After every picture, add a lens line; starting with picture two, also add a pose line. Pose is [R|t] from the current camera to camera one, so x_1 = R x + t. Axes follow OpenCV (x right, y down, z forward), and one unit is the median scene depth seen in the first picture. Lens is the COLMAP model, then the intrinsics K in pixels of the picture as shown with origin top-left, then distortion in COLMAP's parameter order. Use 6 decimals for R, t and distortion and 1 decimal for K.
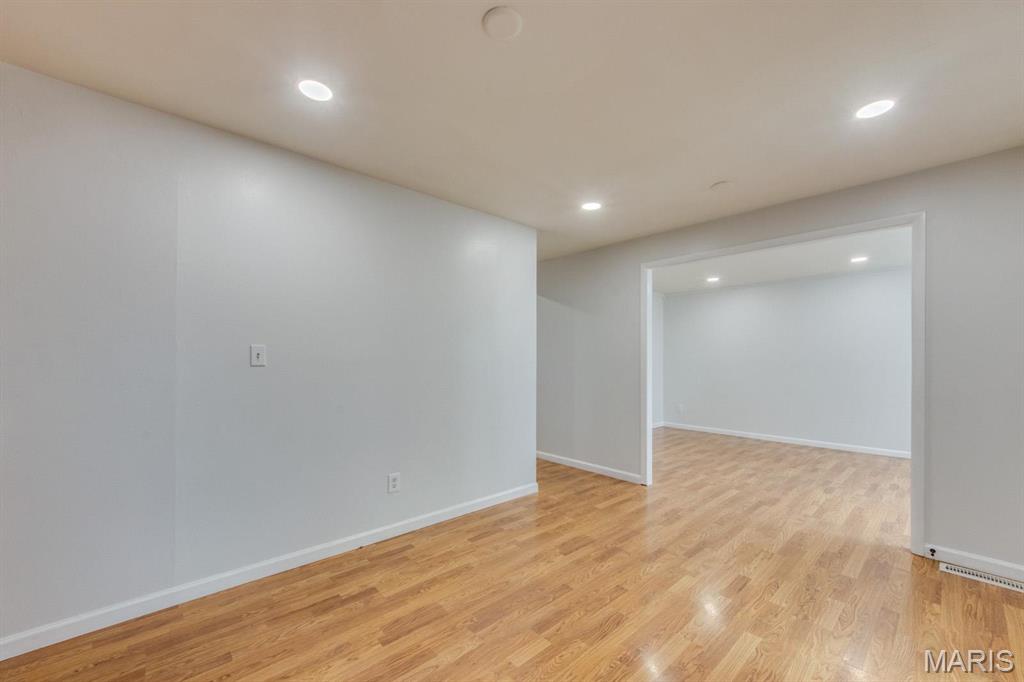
lens RADIAL K [[414.6, 0, 511.6], [0, 414.6, 362.9], [0, 0, 1]] dist [0.000876, -0.000084]
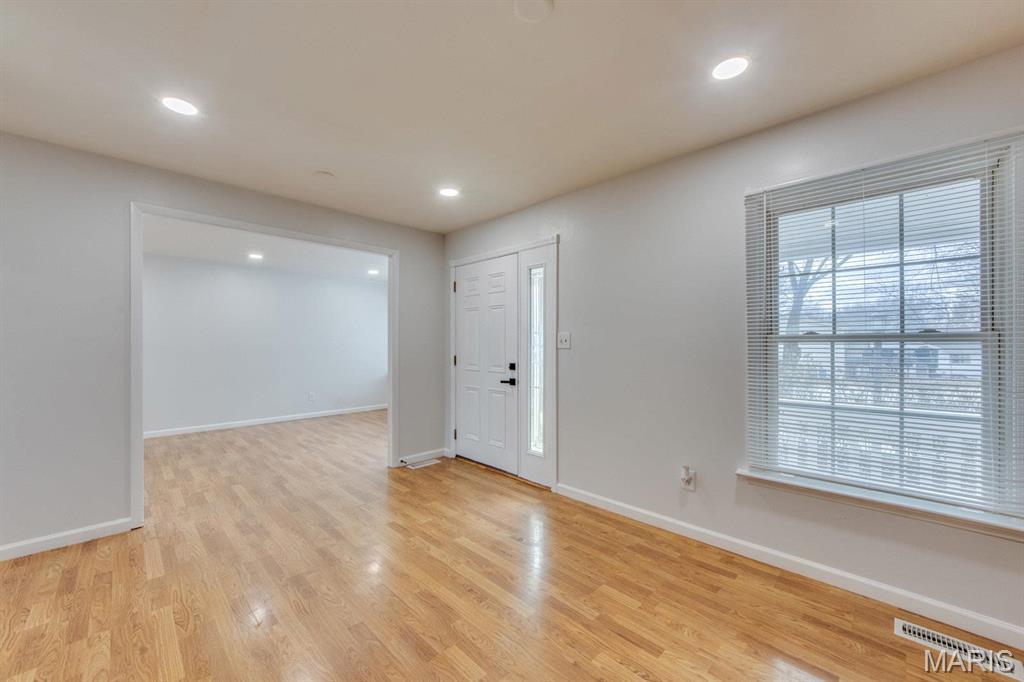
lens RADIAL K [[404.5, 0, 512.0], [0, 404.5, 341.0], [0, 0, 1]] dist [-0.001445, 0.003229]
pose [[-0.050203, 0.005612, 0.998723, -0.525246], [0.012988, 0.999903, -0.004966, -0.002054], [-0.998655, 0.012722, -0.050271, 0.579177]]
